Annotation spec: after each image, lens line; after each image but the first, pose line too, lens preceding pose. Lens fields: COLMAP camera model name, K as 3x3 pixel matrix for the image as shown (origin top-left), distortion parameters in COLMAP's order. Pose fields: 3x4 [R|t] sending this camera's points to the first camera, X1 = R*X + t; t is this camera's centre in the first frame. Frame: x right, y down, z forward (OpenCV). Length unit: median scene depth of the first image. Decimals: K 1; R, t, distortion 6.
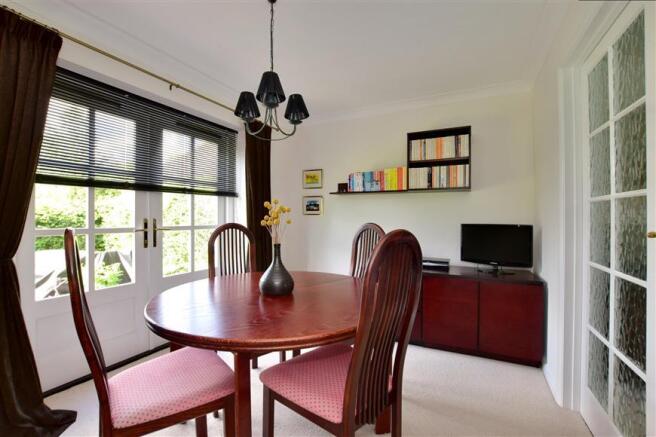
lens RADIAL K [[287.0, 0, 330.0], [0, 287.0, 220.2], [0, 0, 1]] dist [-0.010410, 0.001947]
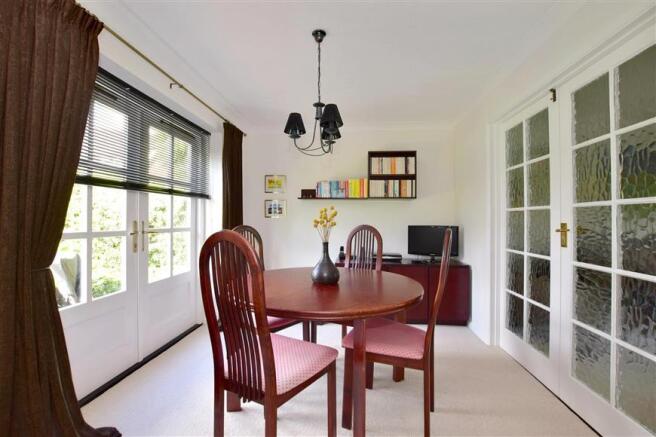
lens RADIAL K [[287.0, 0, 324.5], [0, 287.0, 219.3], [0, 0, 1]] dist [-0.010410, 0.001947]
pose [[0.935087, 0.005103, 0.354381, -0.358316], [-0.001330, 0.999940, -0.010887, 0.000040], [-0.354416, 0.009709, 0.935038, -0.078881]]
